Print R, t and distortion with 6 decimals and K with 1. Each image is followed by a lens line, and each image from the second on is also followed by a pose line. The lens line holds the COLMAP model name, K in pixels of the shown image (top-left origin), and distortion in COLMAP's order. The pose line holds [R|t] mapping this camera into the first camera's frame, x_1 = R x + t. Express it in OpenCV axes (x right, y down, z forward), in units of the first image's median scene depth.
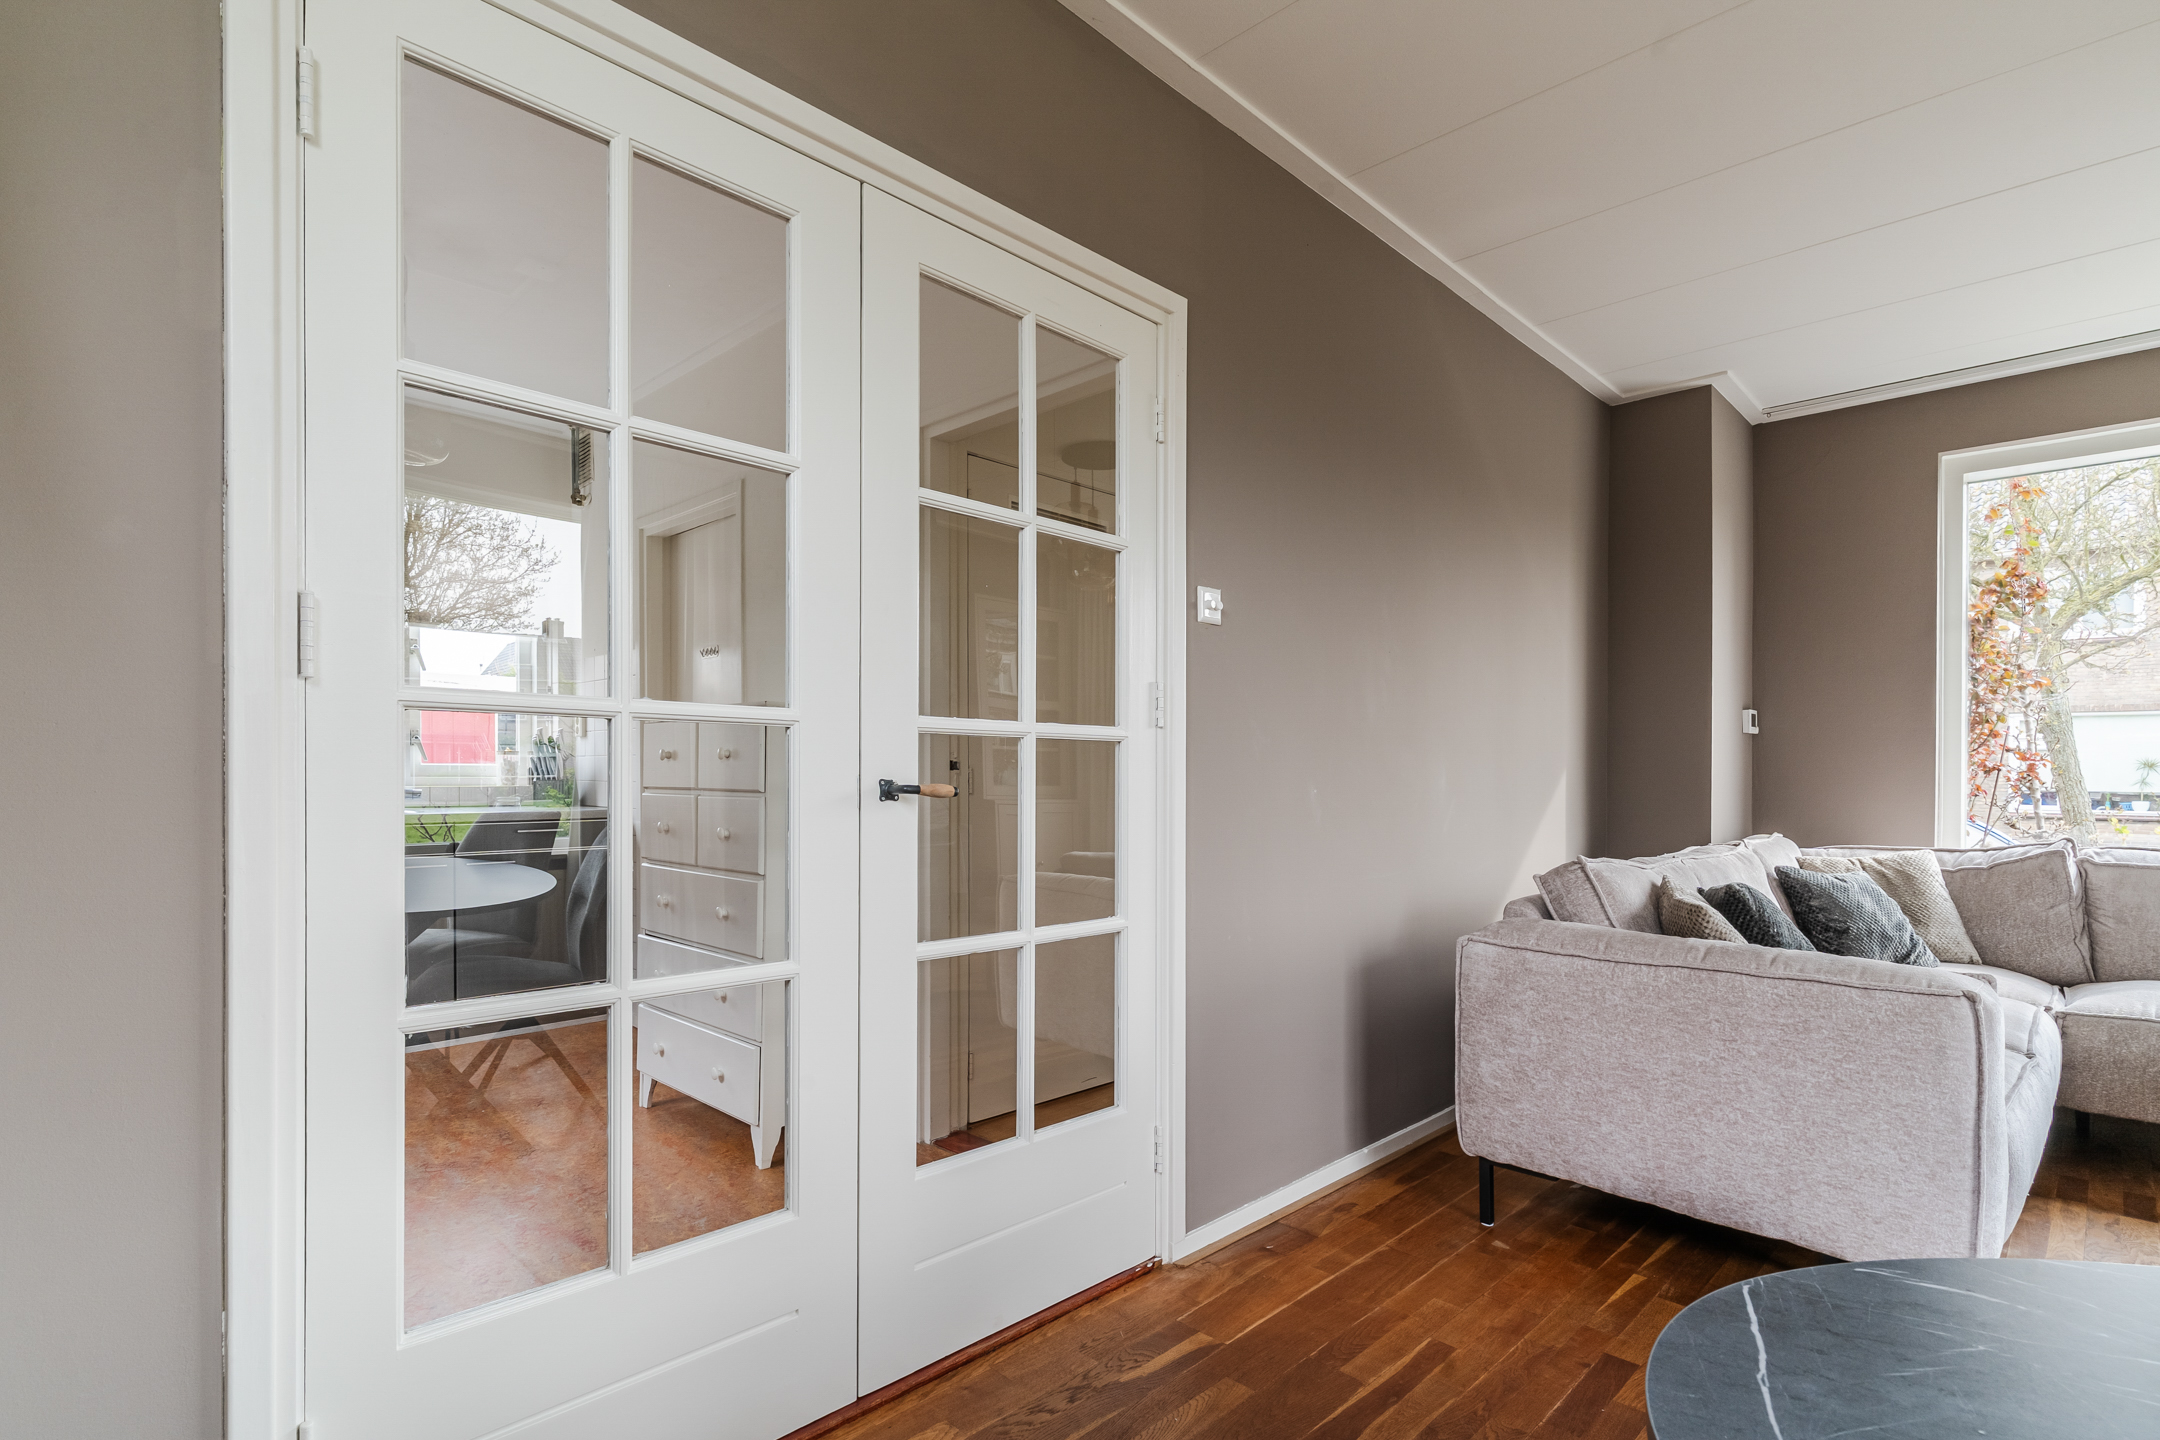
lens RADIAL K [[1062.2, 0, 1077.3], [0, 1062.2, 789.5], [0, 0, 1]] dist [0.002715, 0.000565]
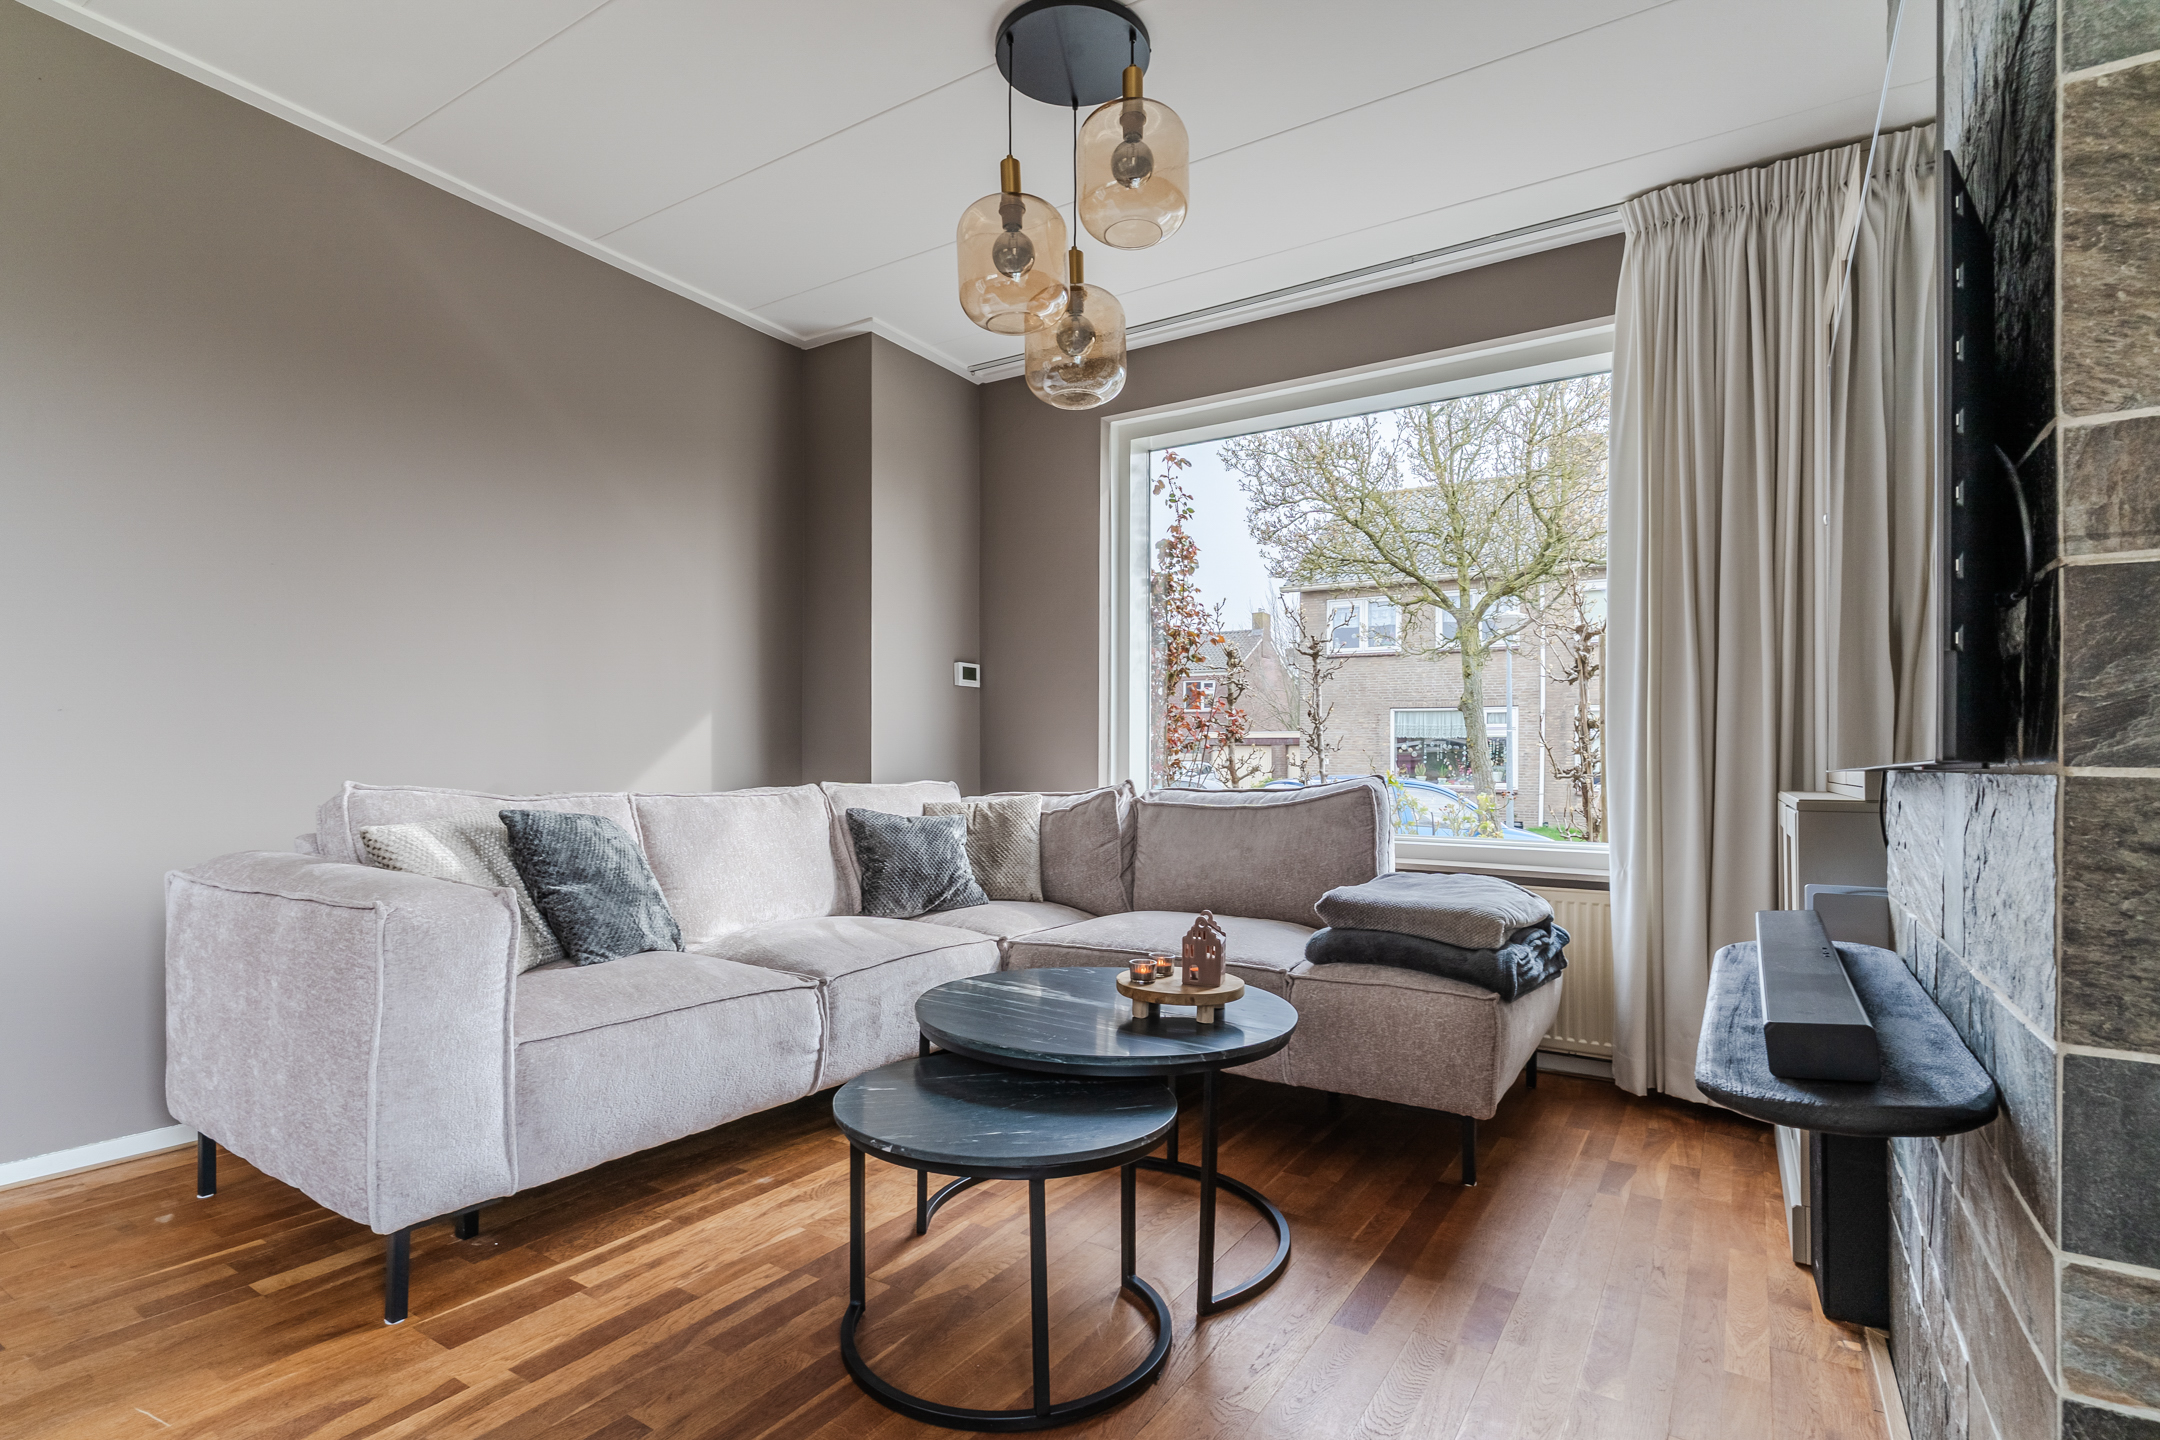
lens RADIAL K [[1064.3, 0, 1086.5], [0, 1064.3, 766.9], [0, 0, 1]] dist [0.002747, 0.000682]
pose [[0.976112, 0.003818, 0.217233, 0.658165], [-0.003320, 0.999991, -0.002660, 0.034798], [-0.217241, 0.001875, 0.976116, -0.026700]]
